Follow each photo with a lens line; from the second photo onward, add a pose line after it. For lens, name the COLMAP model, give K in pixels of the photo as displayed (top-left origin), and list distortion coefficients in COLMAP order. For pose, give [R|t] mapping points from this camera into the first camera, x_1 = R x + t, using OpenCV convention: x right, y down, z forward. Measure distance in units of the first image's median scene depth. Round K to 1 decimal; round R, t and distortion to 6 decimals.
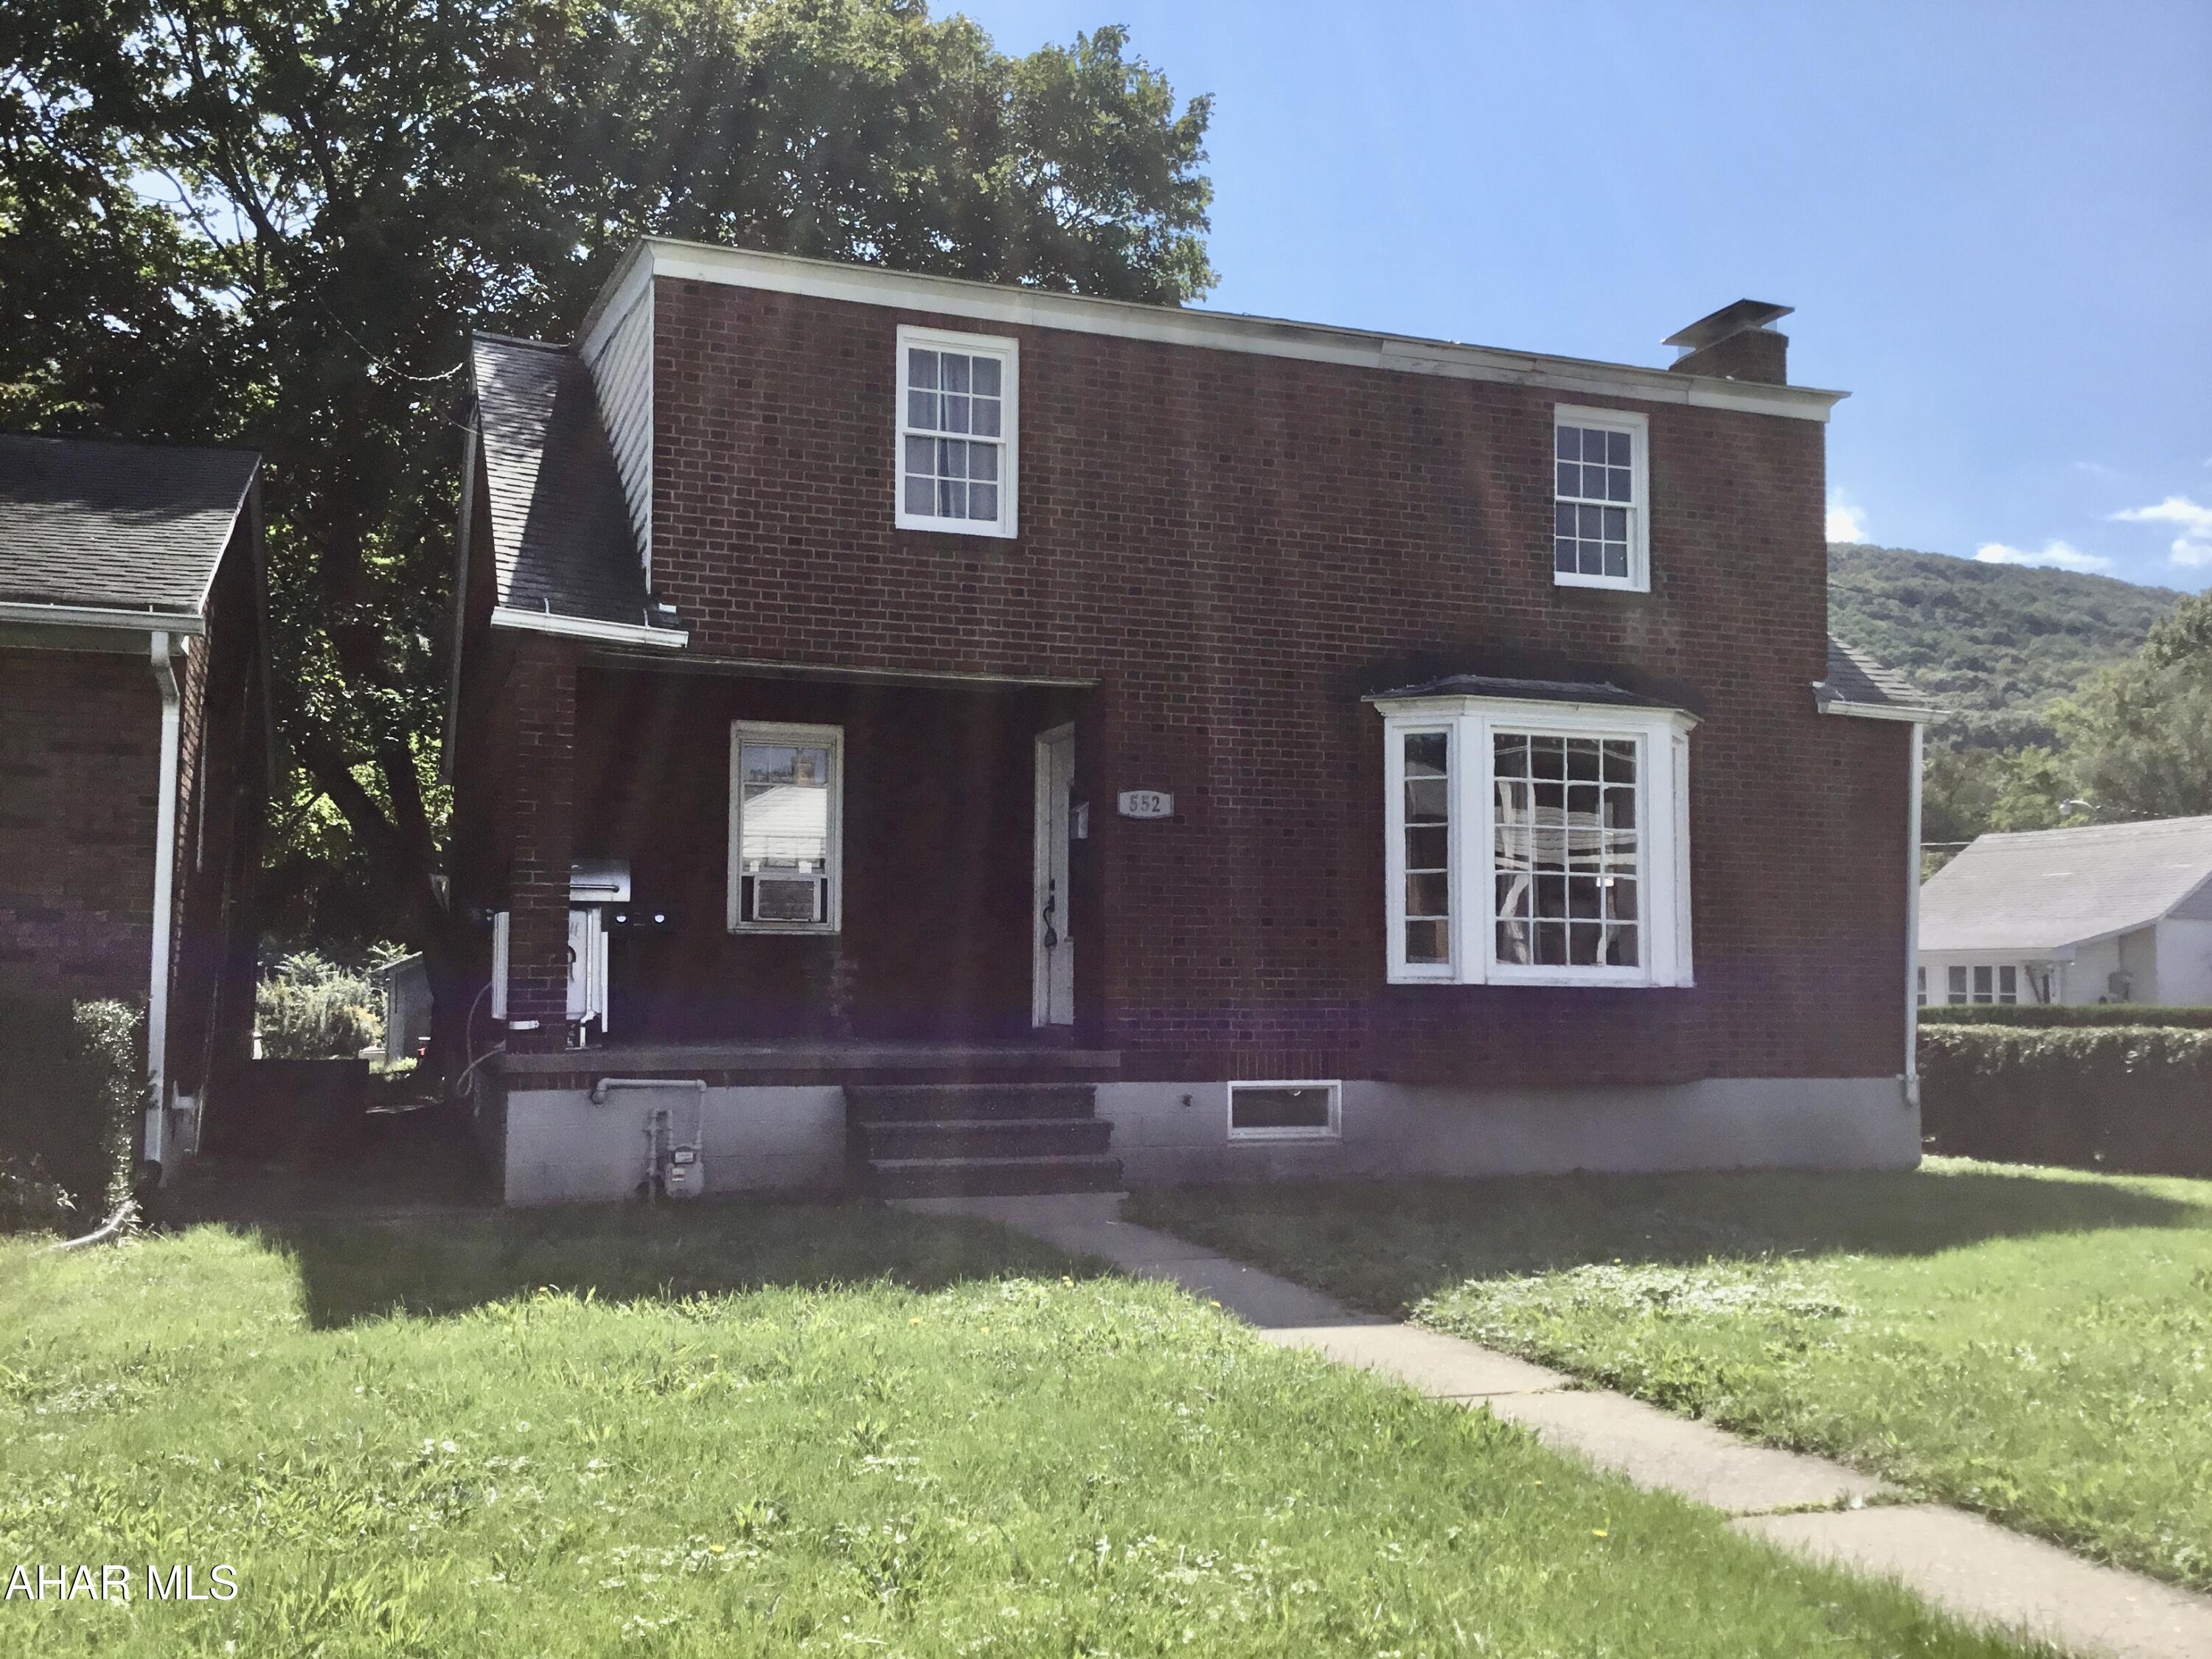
lens RADIAL K [[2153.1, 0, 1105.6], [0, 2153.1, 785.0], [0, 0, 1]] dist [0.108385, -0.001618]
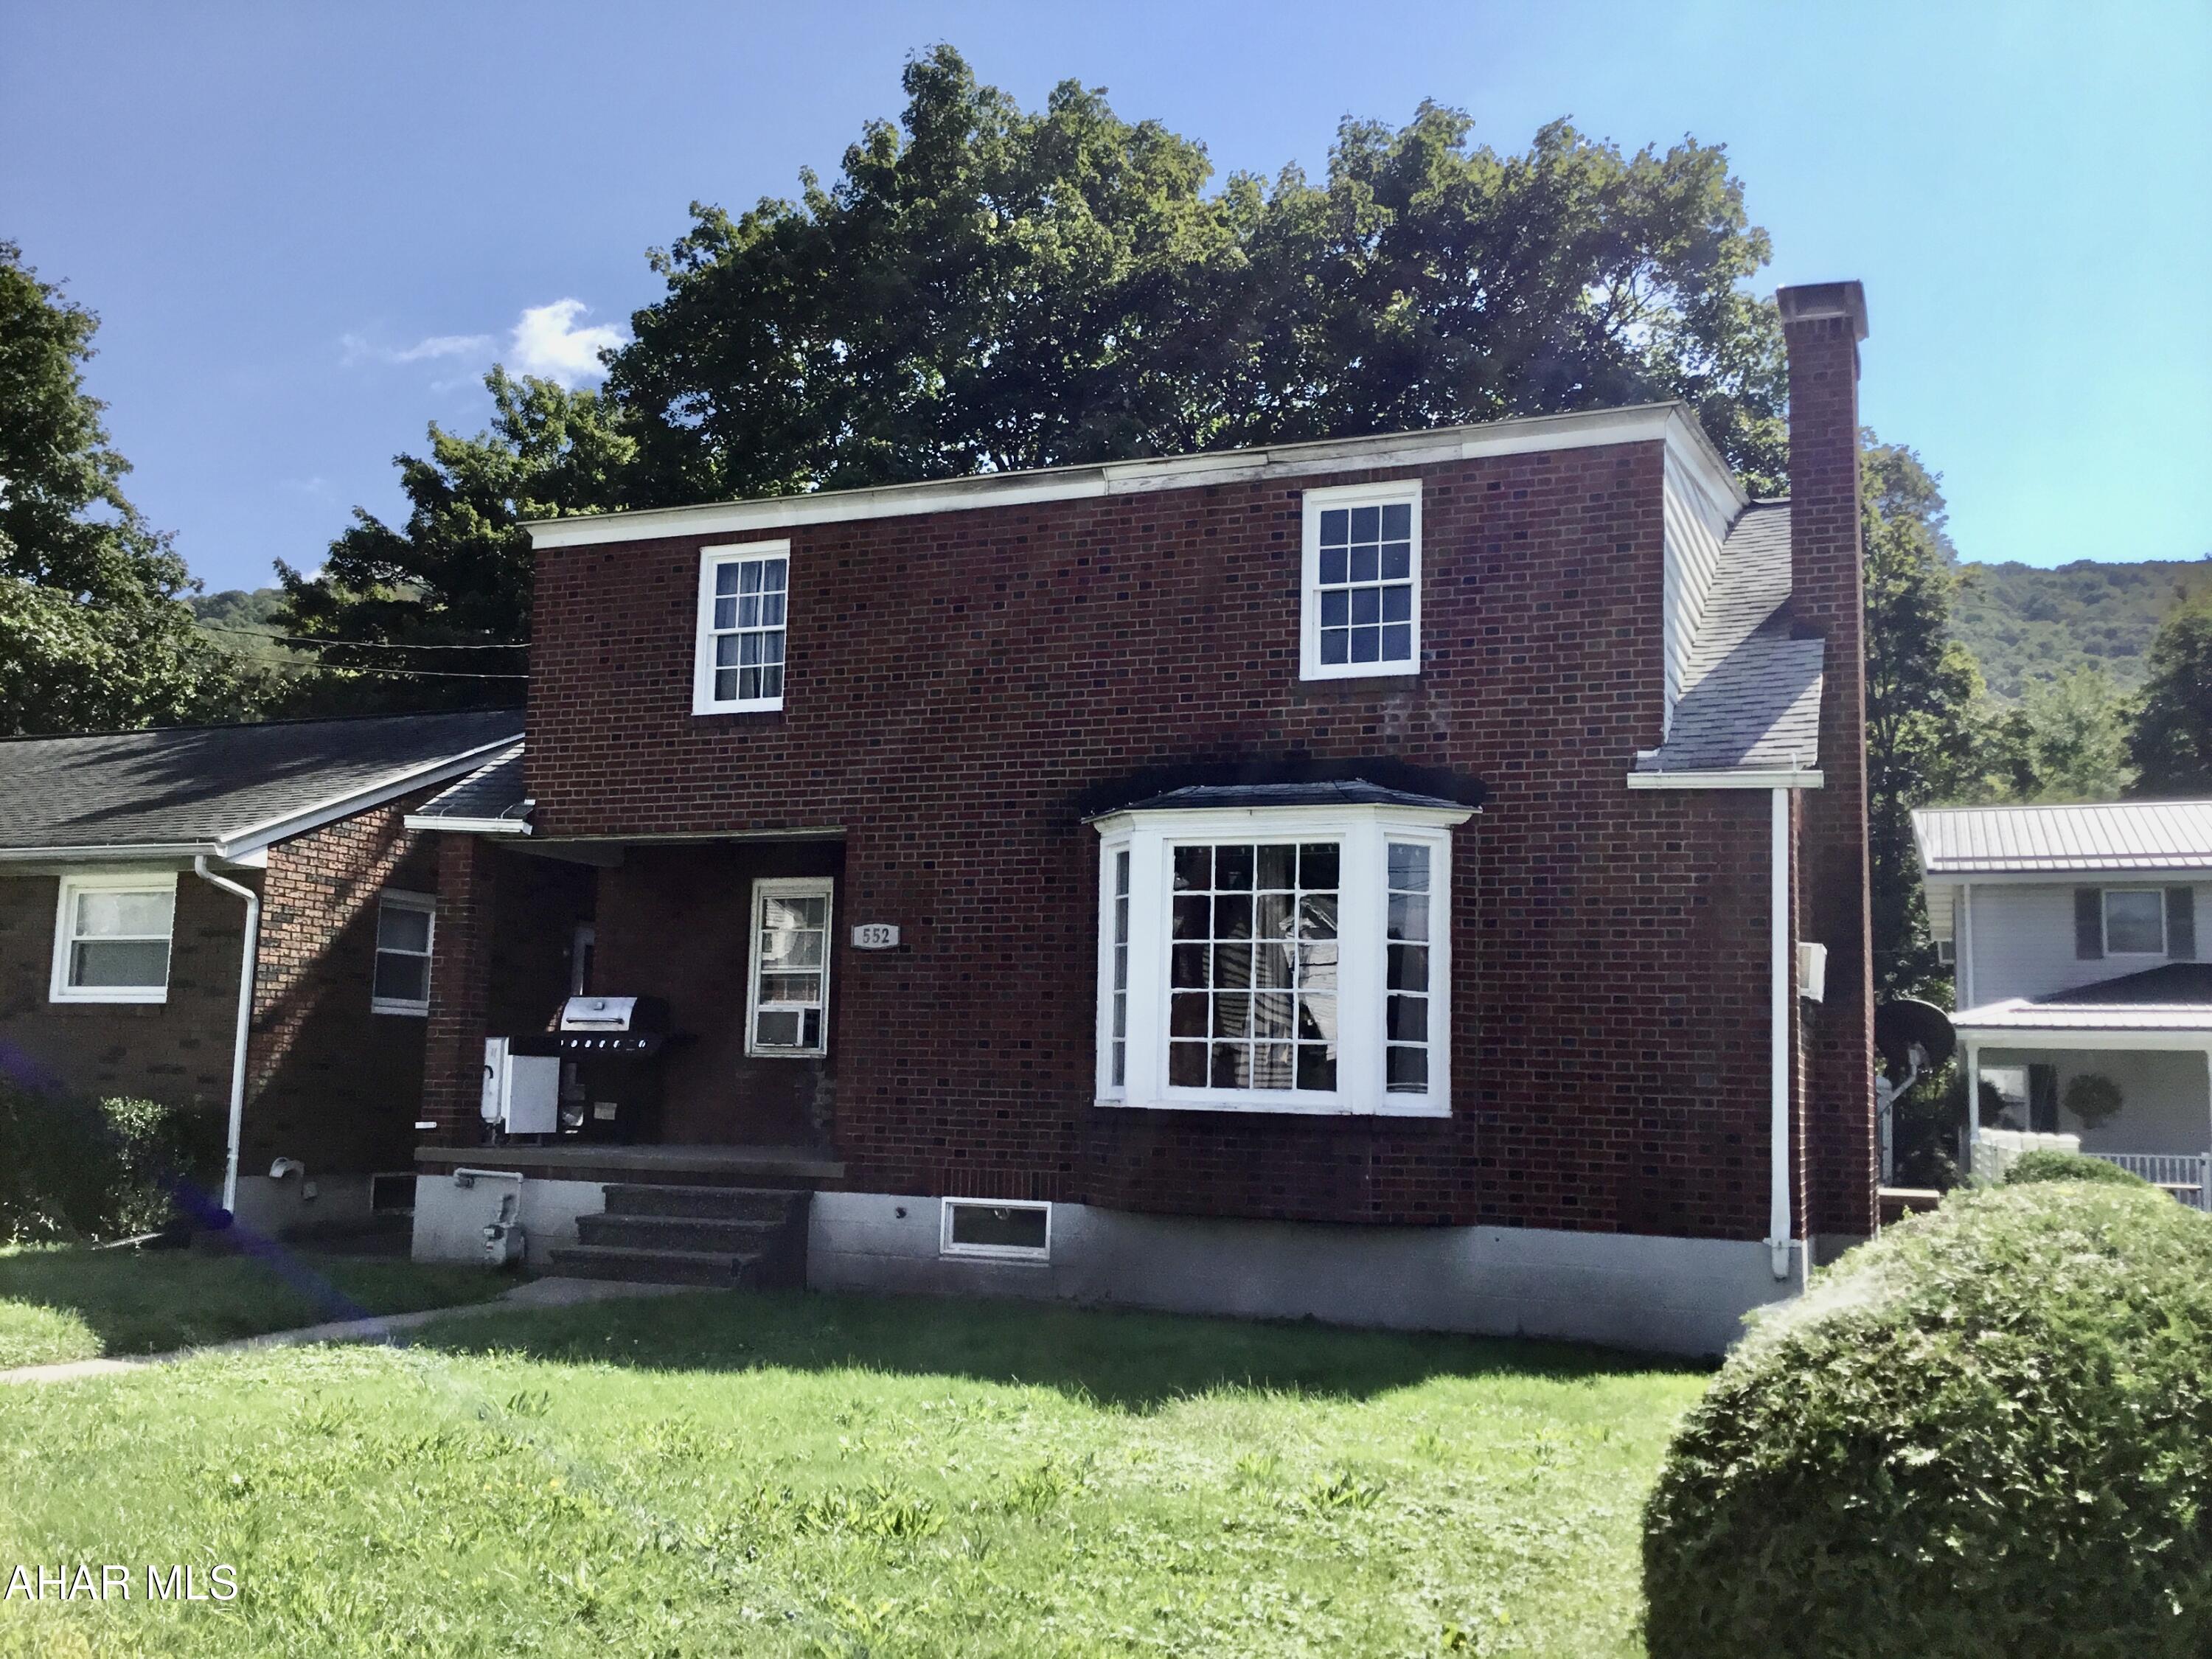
lens RADIAL K [[2034.7, 0, 1104.5], [0, 2034.7, 822.2], [0, 0, 1]] dist [0.156725, -0.291180]
pose [[0.707667, -0.083093, -0.701643, 0.803203], [0.041251, 0.996226, -0.076375, 0.033933], [0.705340, 0.025104, 0.708424, 0.335500]]
